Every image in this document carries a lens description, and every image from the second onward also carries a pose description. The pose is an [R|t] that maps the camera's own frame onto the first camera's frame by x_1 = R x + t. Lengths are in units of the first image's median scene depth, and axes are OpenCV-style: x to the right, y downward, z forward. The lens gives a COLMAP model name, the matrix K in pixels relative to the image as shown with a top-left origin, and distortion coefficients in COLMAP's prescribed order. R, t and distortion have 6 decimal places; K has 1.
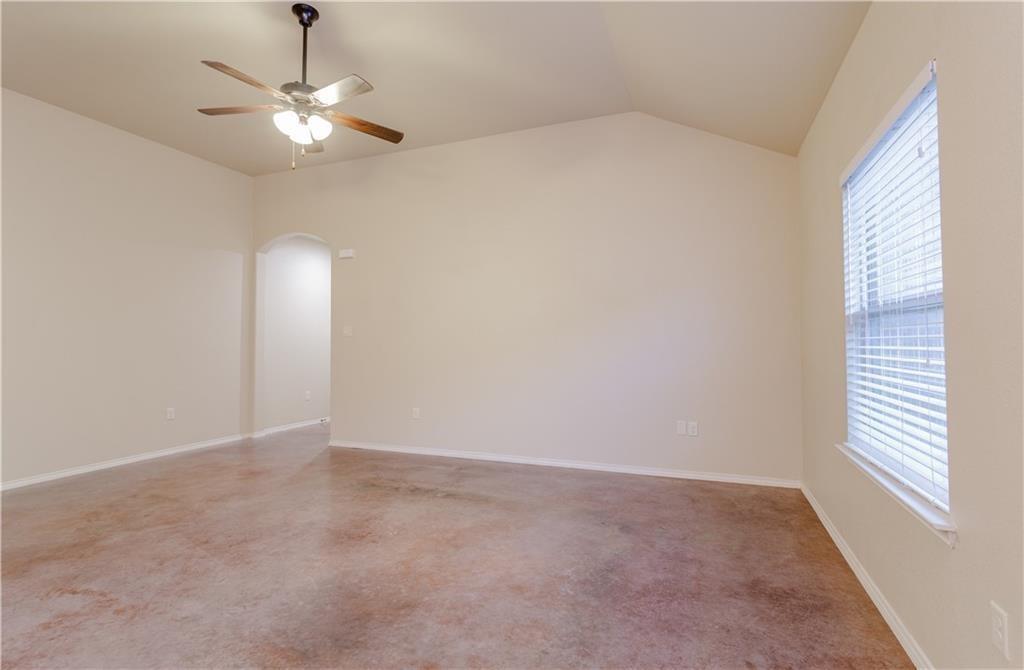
lens RADIAL K [[489.1, 0, 513.3], [0, 489.1, 337.1], [0, 0, 1]] dist [0.002095, 0.002198]
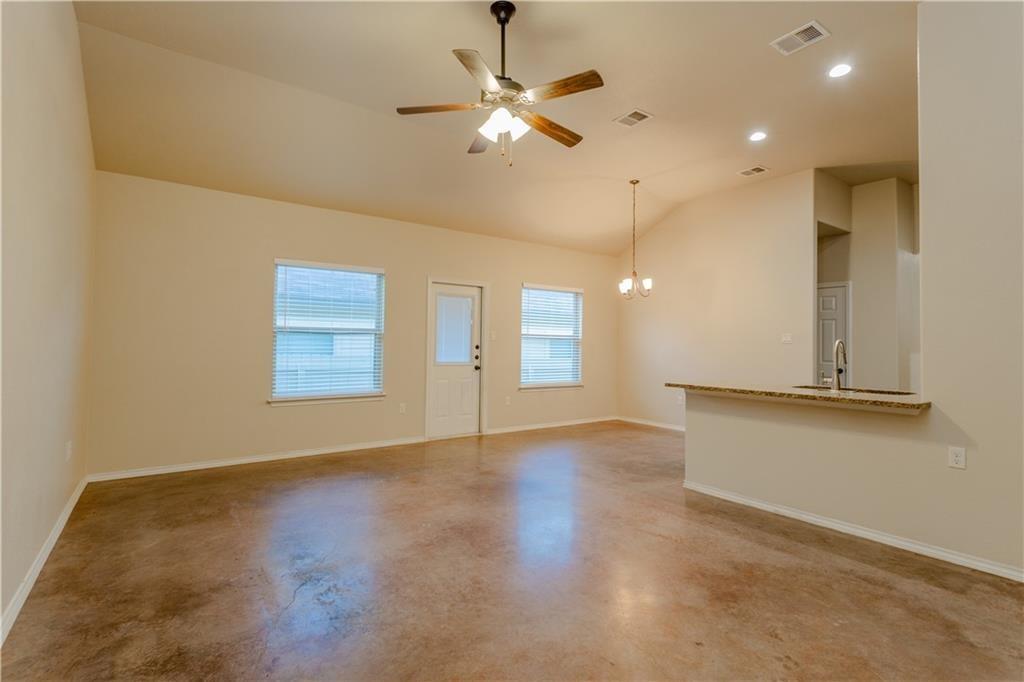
lens RADIAL K [[479.6, 0, 518.6], [0, 479.6, 339.9], [0, 0, 1]] dist [0.002128, 0.001016]
pose [[-0.850652, 0.003547, 0.525717, -1.147179], [-0.010019, 0.999686, -0.022955, 0.024267], [-0.525634, -0.024794, -0.850350, 2.128926]]
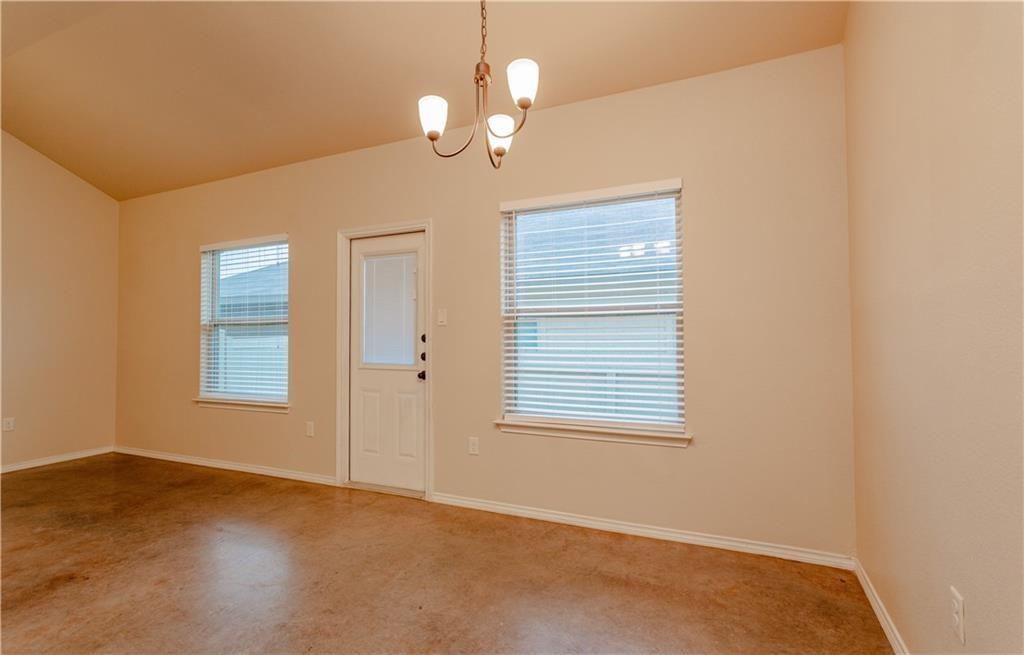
lens RADIAL K [[489.1, 0, 522.9], [0, 489.1, 321.7], [0, 0, 1]] dist [0.002095, 0.002198]
pose [[0.049052, 0.026777, 0.998437, -1.050556], [0.003734, 0.999629, -0.026993, -0.002703], [-0.998789, 0.005053, 0.048934, -0.265240]]
